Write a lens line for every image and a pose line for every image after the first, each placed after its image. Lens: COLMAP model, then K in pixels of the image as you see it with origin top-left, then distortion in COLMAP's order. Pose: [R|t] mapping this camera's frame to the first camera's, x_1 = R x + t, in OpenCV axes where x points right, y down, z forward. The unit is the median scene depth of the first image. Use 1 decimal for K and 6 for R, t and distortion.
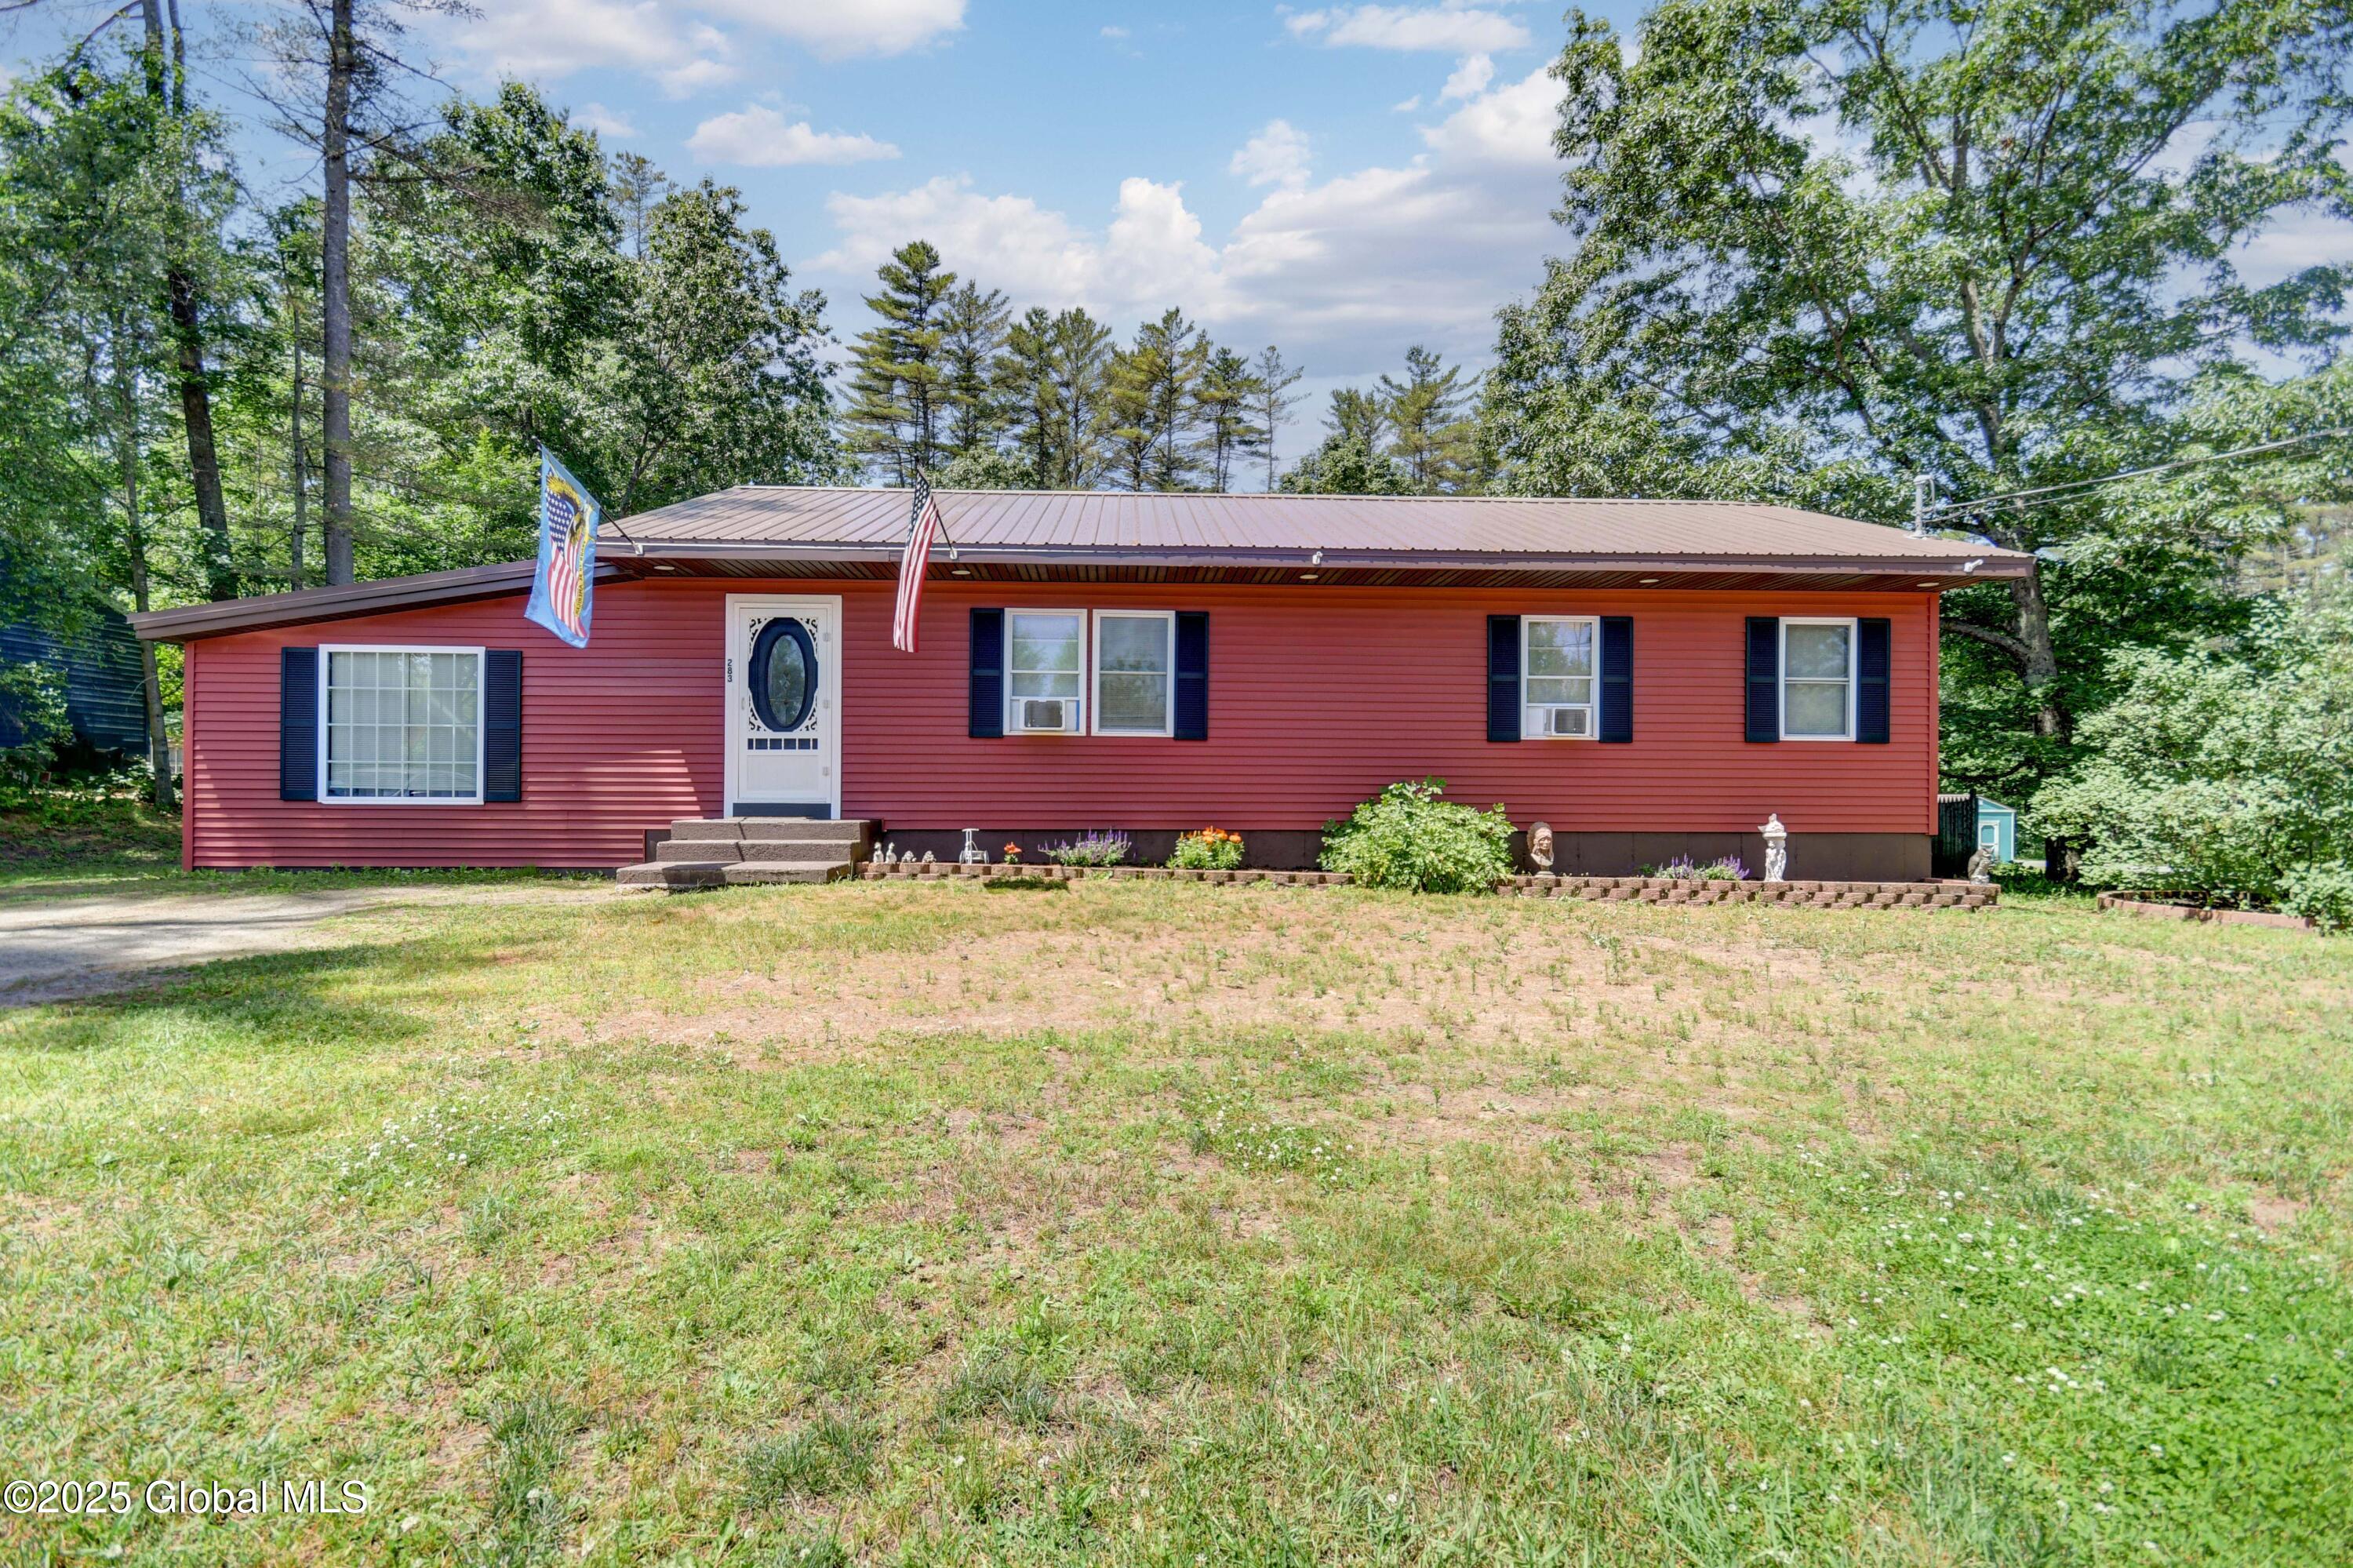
lens RADIAL K [[1039.8, 0, 1161.0], [0, 1039.8, 796.3], [0, 0, 1]] dist [0.005614, 0.000154]
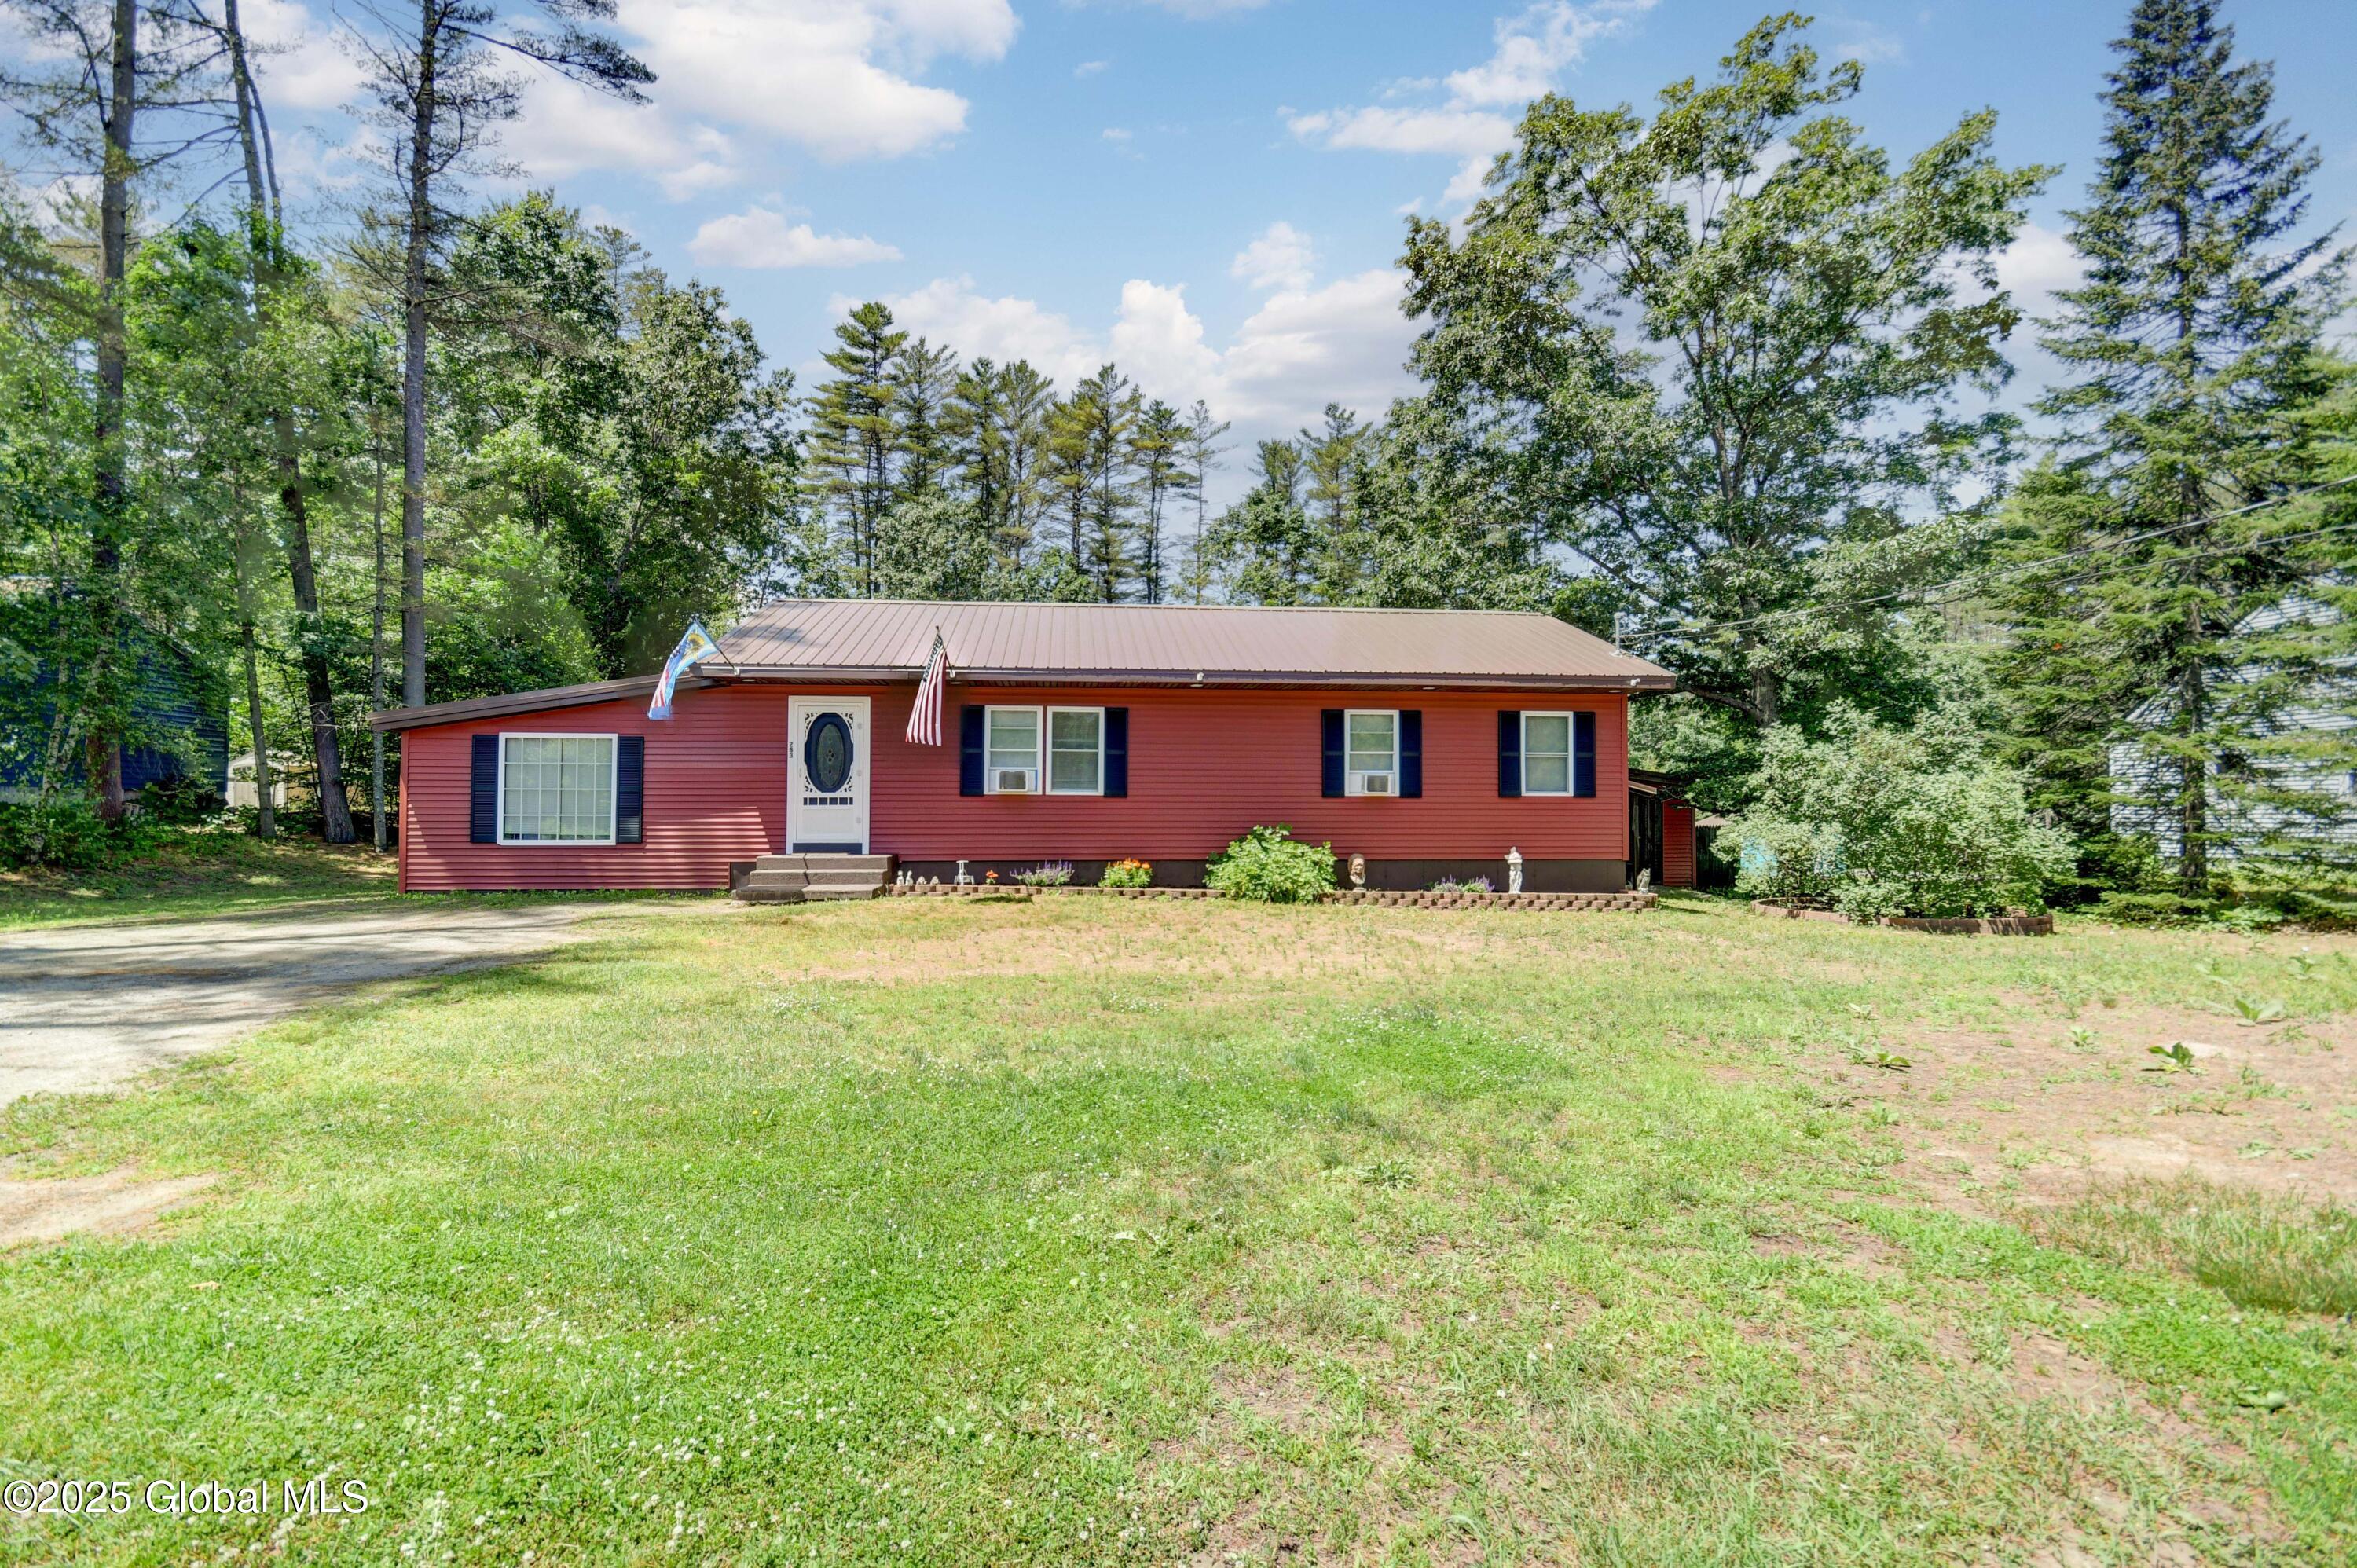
lens RADIAL K [[1049.8, 0, 1147.3], [0, 1049.8, 792.3], [0, 0, 1]] dist [0.000949, 0.000286]
pose [[0.999033, -0.002334, 0.043915, 0.008888], [0.003009, 0.999878, -0.015301, -0.038482], [-0.043874, 0.015418, 0.998918, -0.444020]]
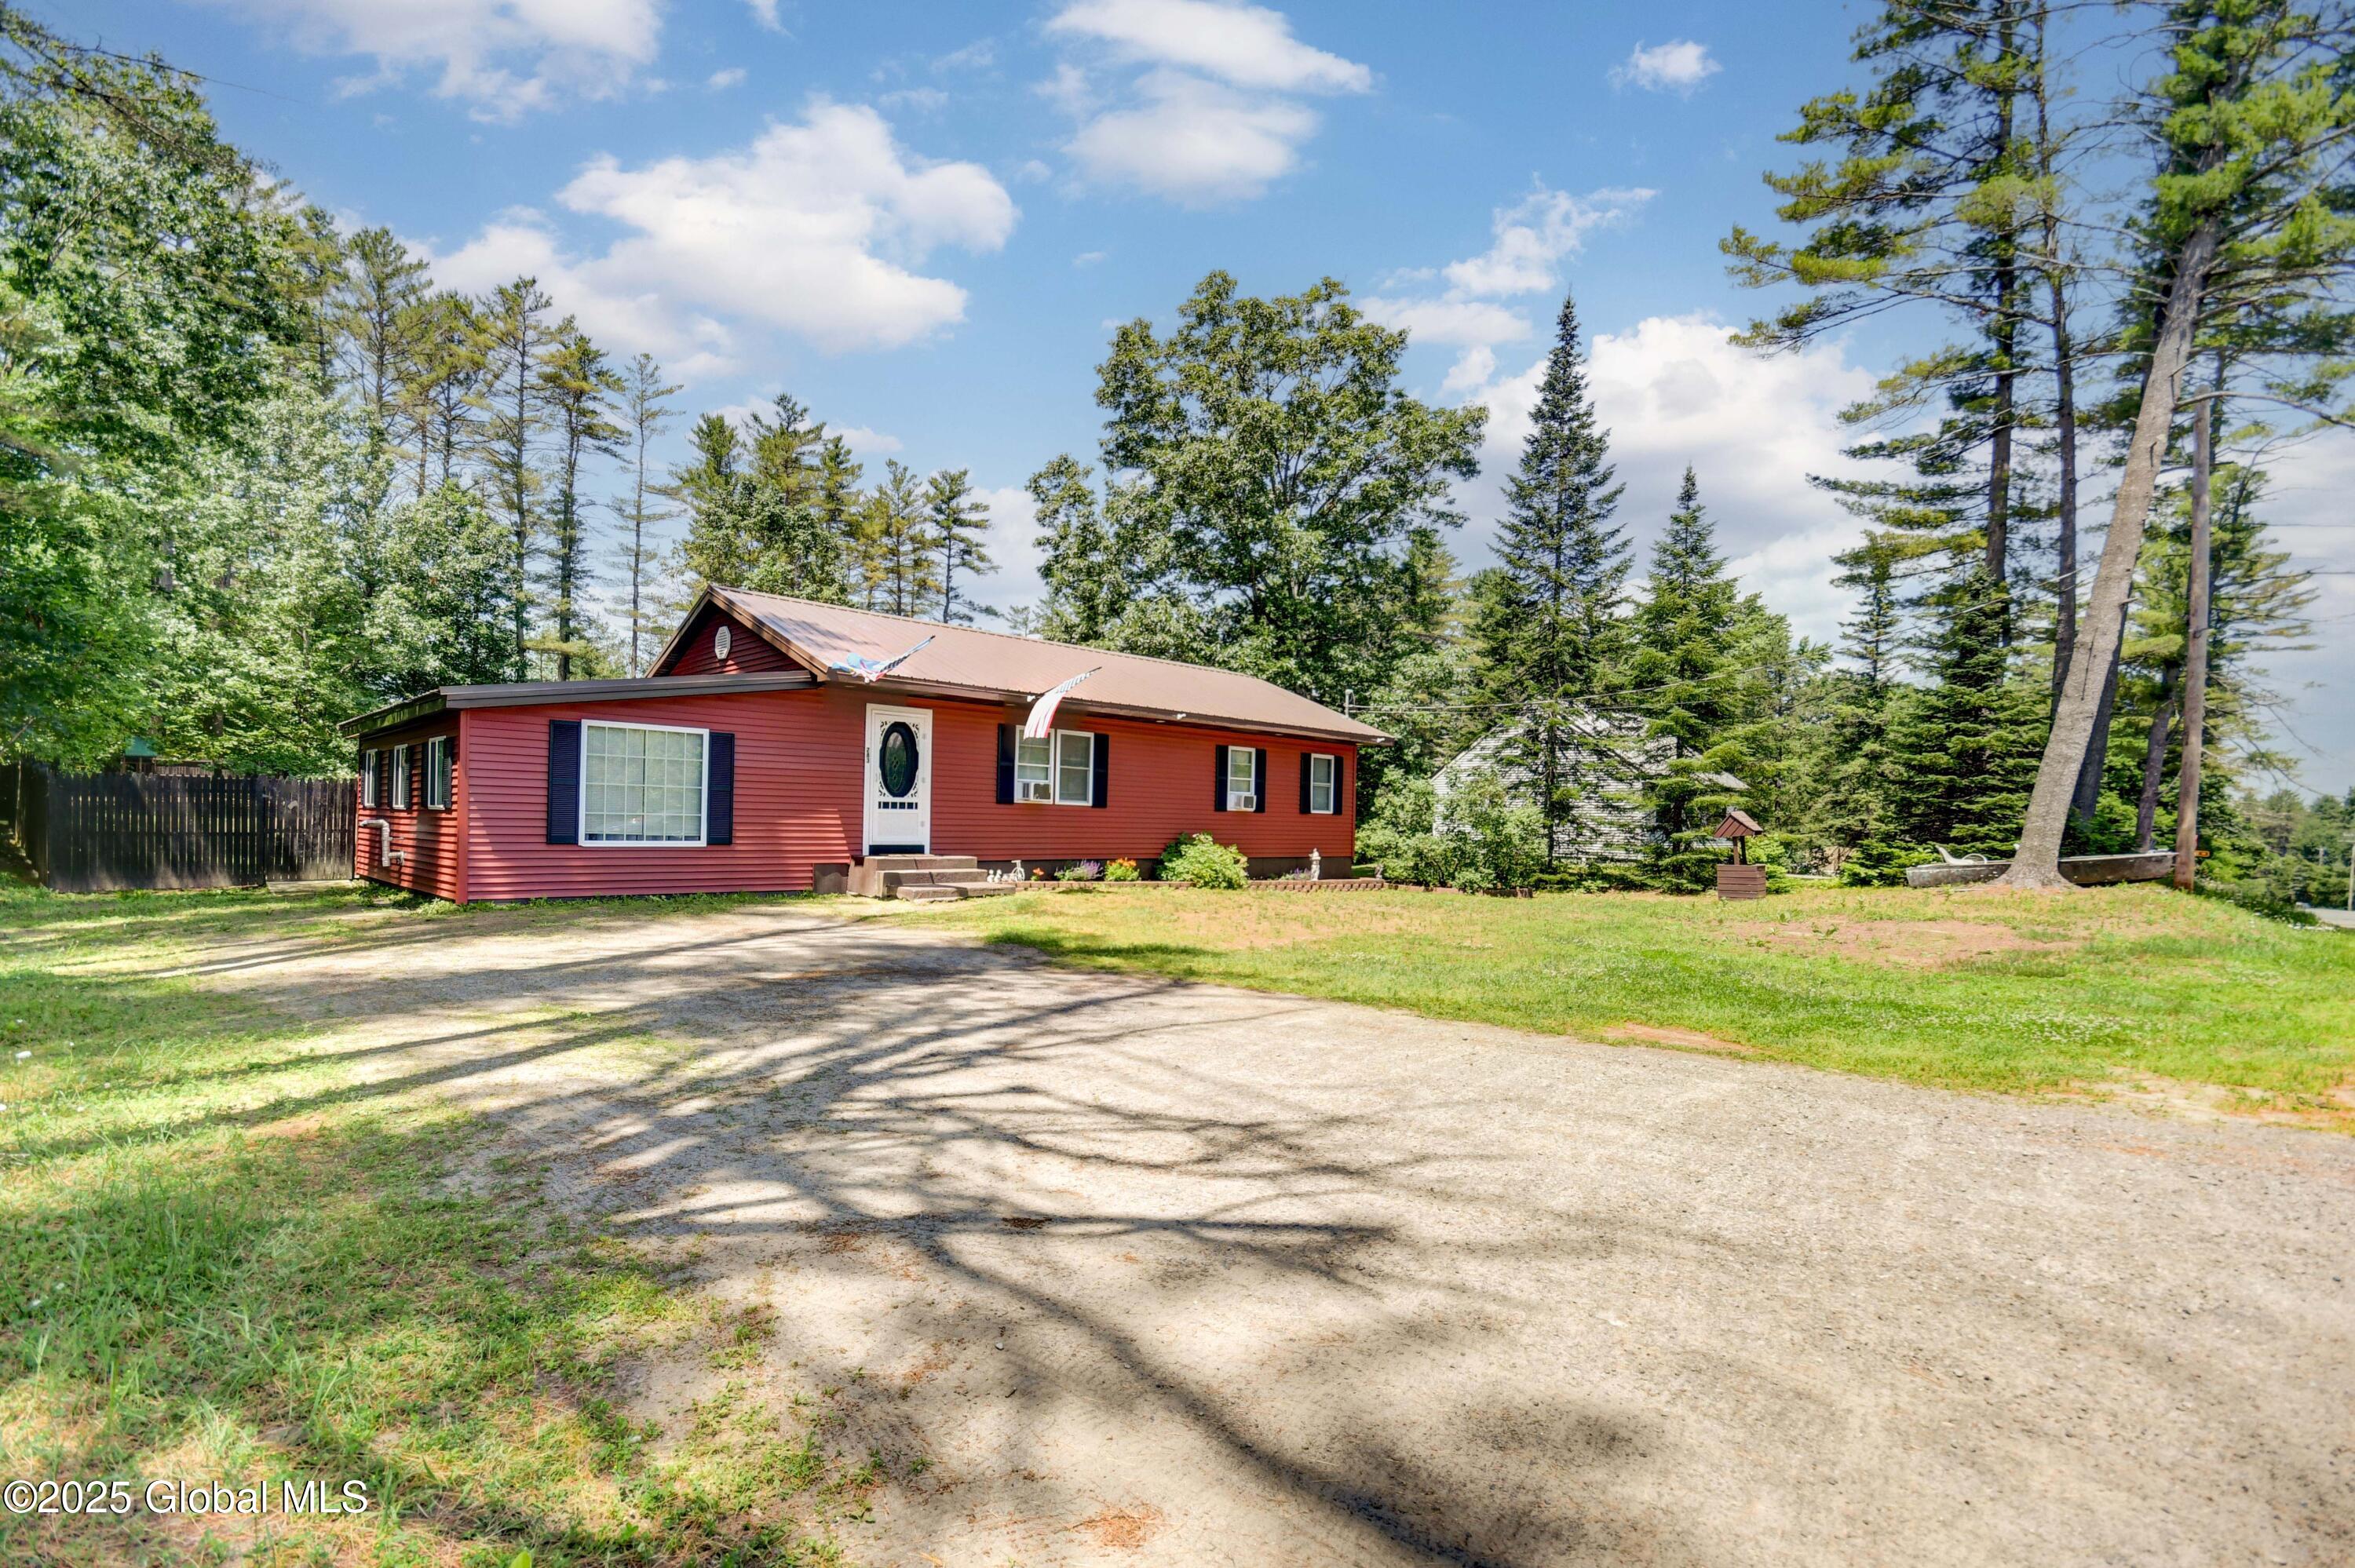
lens RADIAL K [[1076.6, 0, 1116.7], [0, 1076.6, 819.1], [0, 0, 1]] dist [0.000633, 0.000050]
pose [[0.759705, 0.012944, 0.650139, -1.118642], [-0.023385, 0.999699, 0.007423, -0.048551], [-0.649848, -0.020843, 0.759779, -0.389369]]
